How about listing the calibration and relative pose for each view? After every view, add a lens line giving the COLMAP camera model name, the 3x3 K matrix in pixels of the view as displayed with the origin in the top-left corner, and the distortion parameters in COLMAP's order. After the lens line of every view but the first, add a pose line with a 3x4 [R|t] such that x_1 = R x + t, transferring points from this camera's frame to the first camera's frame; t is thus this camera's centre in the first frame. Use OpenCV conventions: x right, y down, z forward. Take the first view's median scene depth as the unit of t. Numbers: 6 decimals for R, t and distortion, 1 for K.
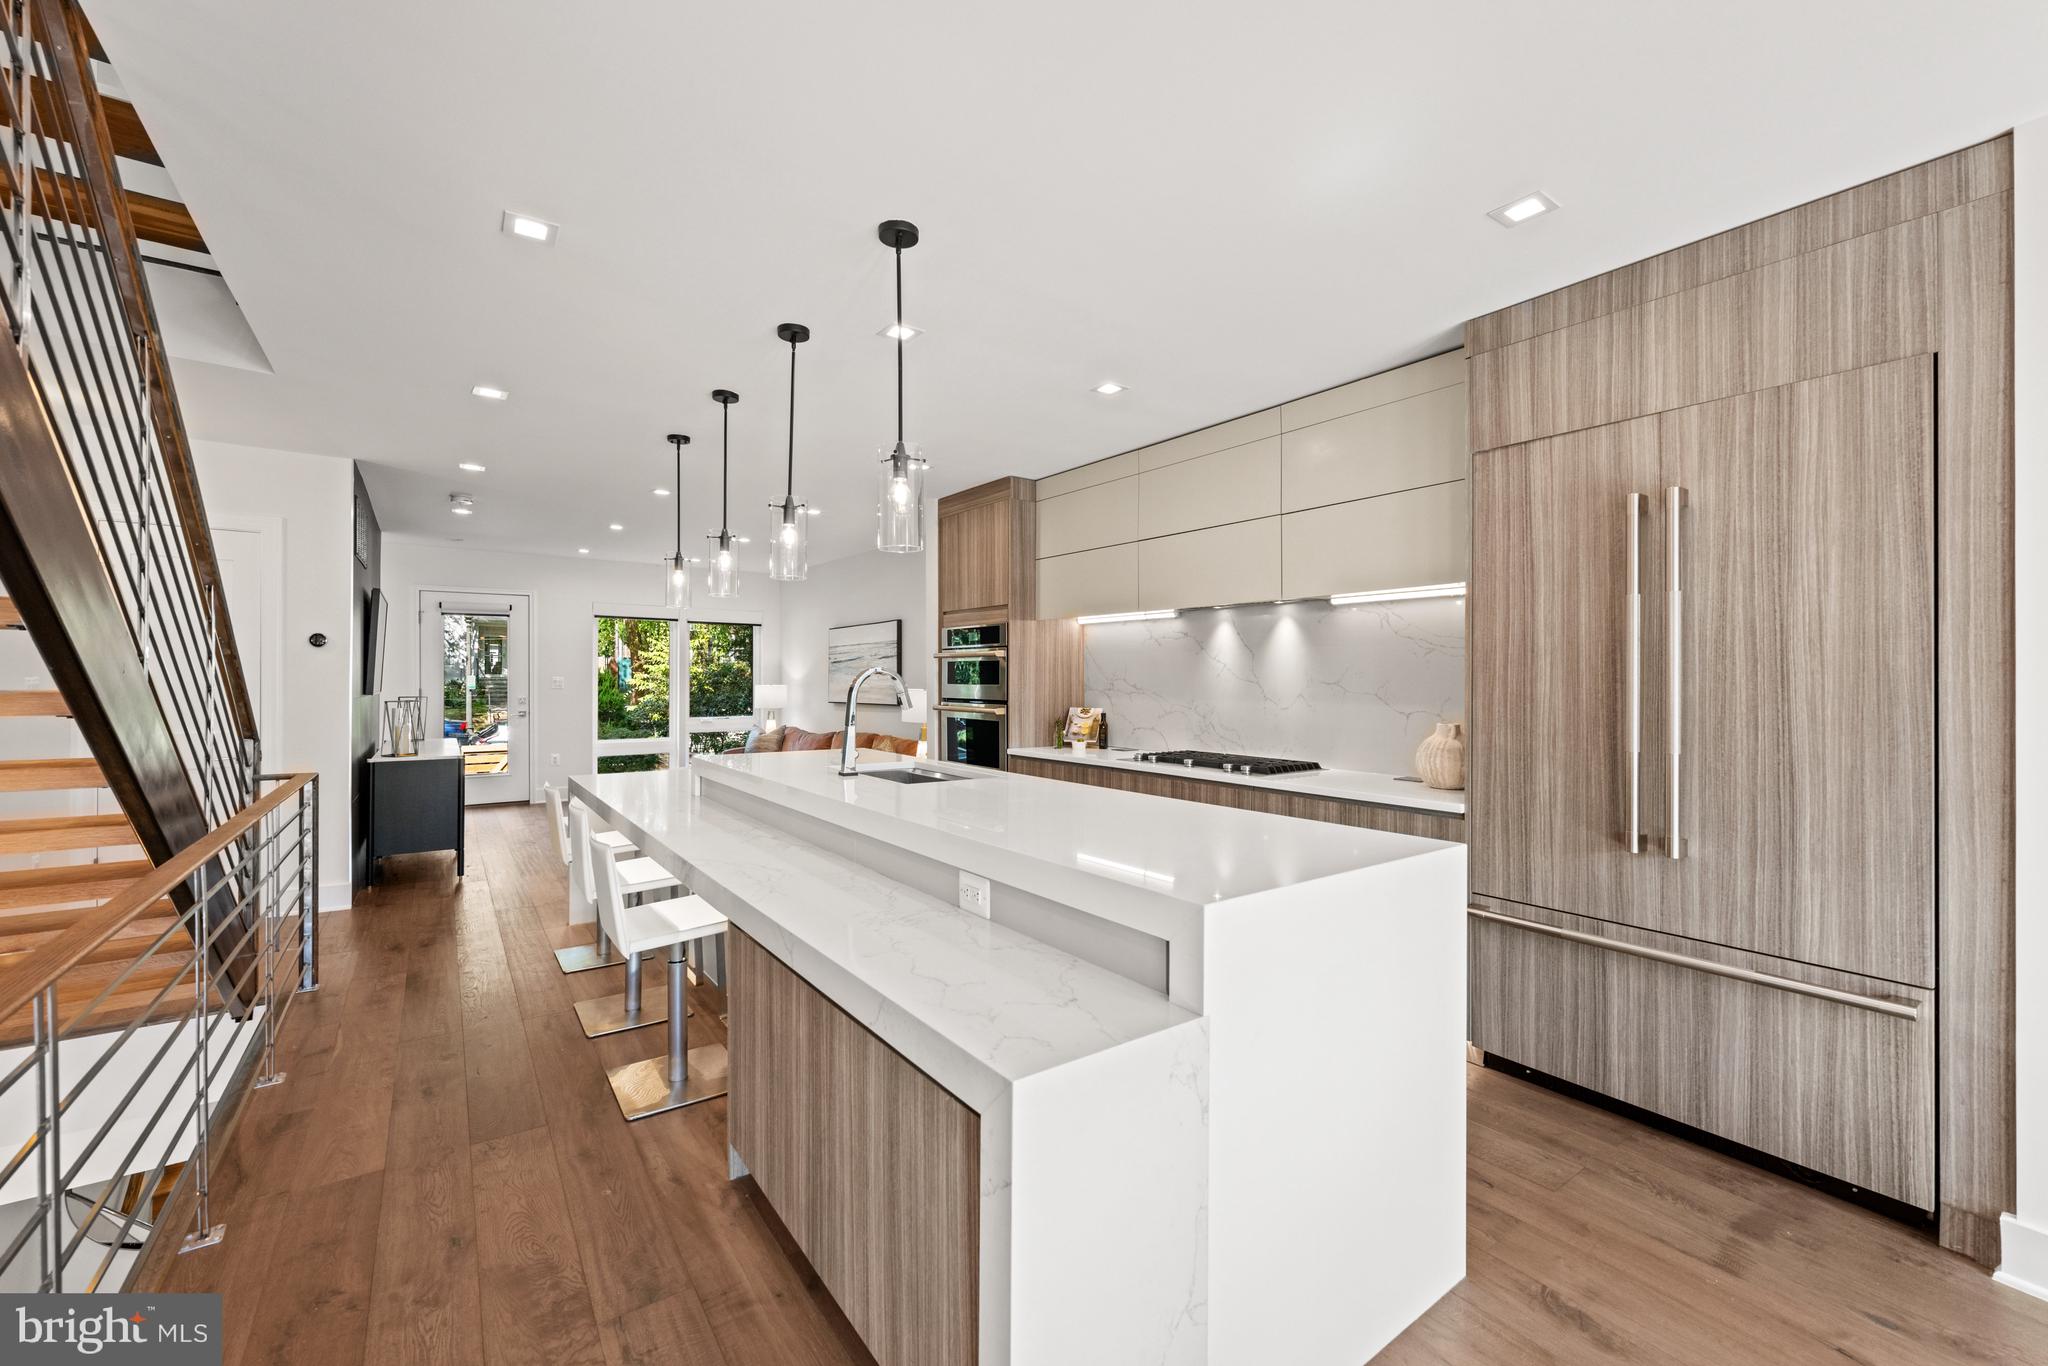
lens RADIAL K [[865.0, 0, 1036.8], [0, 865.0, 680.2], [0, 0, 1]] dist [0.001888, 0.000338]
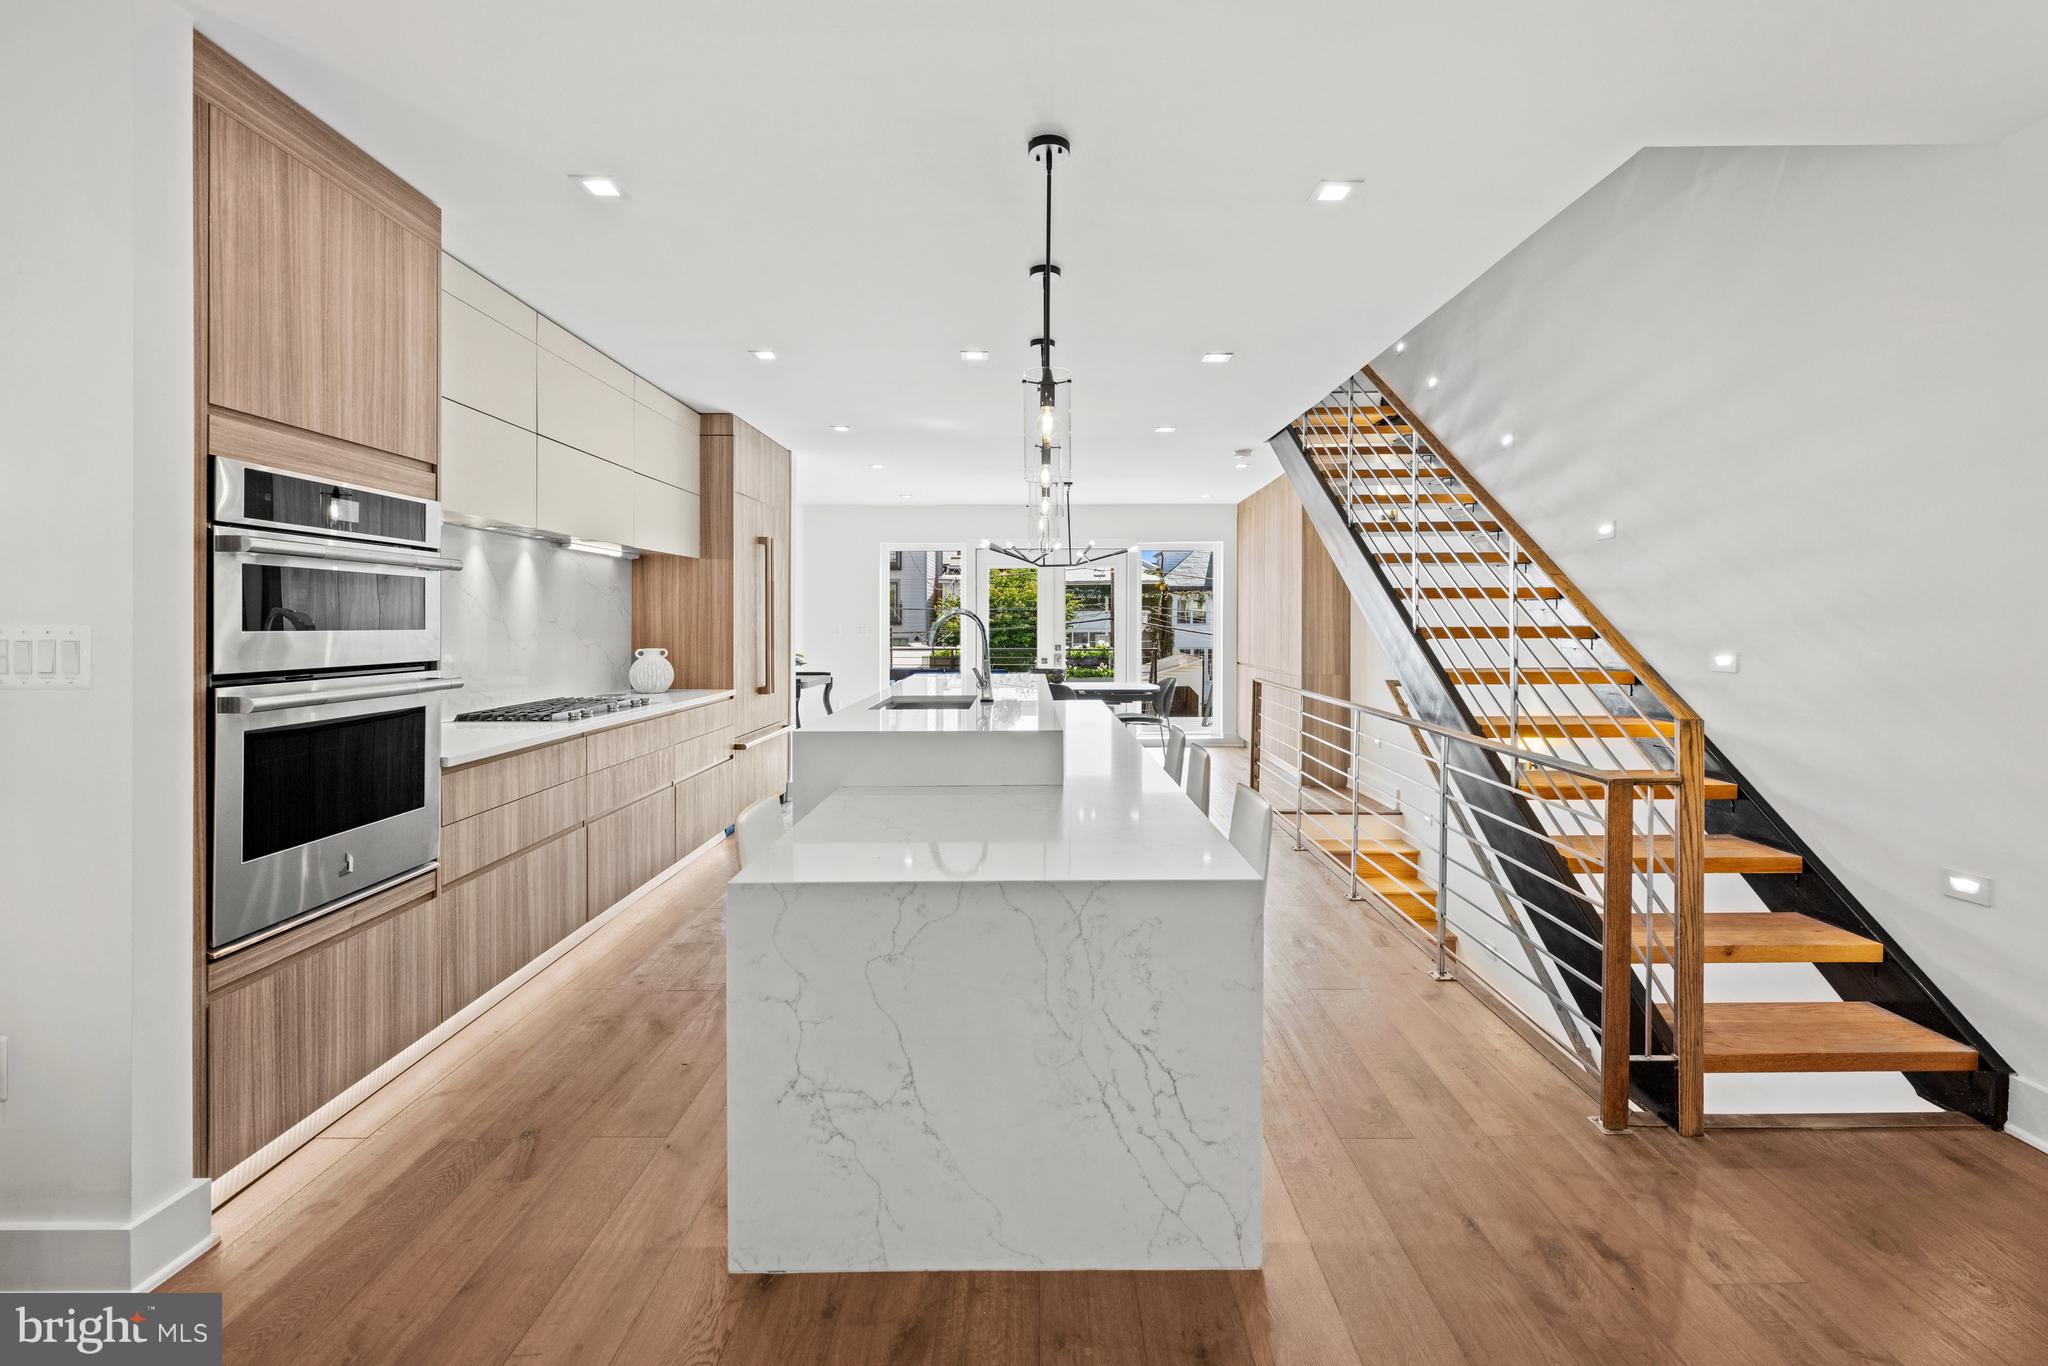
lens RADIAL K [[865.0, 0, 1041.8], [0, 865.0, 622.6], [0, 0, 1]] dist [0.001888, 0.000338]
pose [[-0.816678, -0.004589, 0.577076, -1.825445], [-0.001013, 0.999978, 0.006518, -0.006485], [-0.577093, 0.004739, -0.816664, 3.683502]]
